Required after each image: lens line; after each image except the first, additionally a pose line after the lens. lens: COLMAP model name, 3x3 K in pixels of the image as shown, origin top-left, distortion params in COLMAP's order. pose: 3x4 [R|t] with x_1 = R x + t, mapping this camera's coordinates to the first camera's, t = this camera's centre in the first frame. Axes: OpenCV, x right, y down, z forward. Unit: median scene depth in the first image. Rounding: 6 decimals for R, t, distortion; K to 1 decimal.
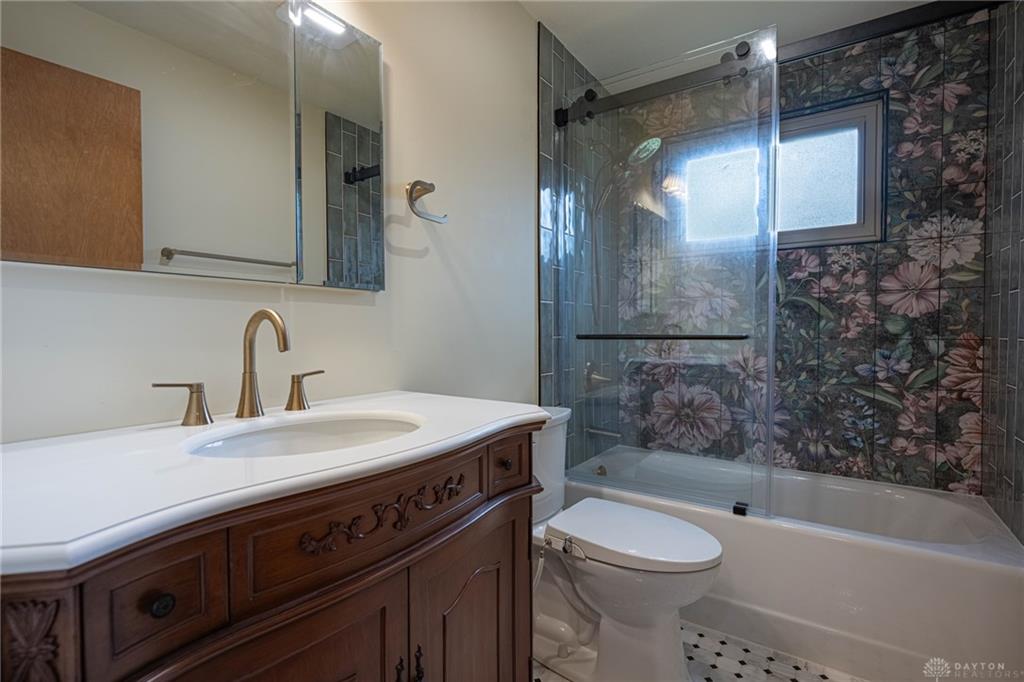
lens RADIAL K [[483.9, 0, 512.0], [0, 483.9, 341.0], [0, 0, 1]] dist [-0.000418, -0.000088]
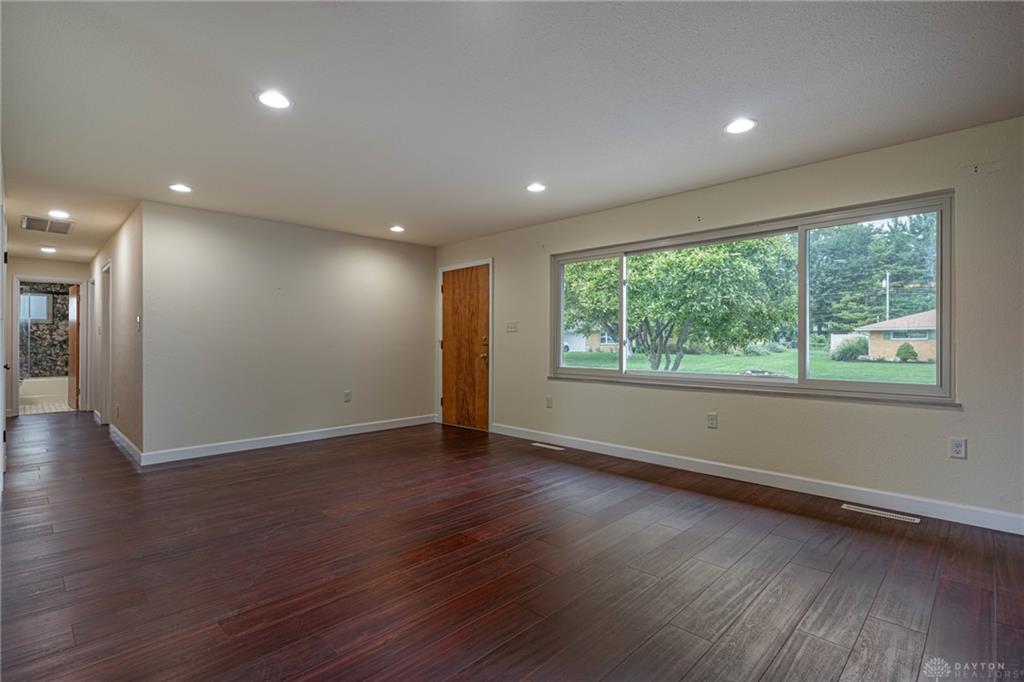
lens RADIAL K [[486.7, 0, 512.0], [0, 486.7, 341.0], [0, 0, 1]] dist [-0.000714, -0.000055]
pose [[0.179242, 0.003441, 0.983799, -3.027523], [0.021810, 0.999734, -0.007471, 0.085077], [-0.983563, 0.022796, 0.179119, -4.156405]]
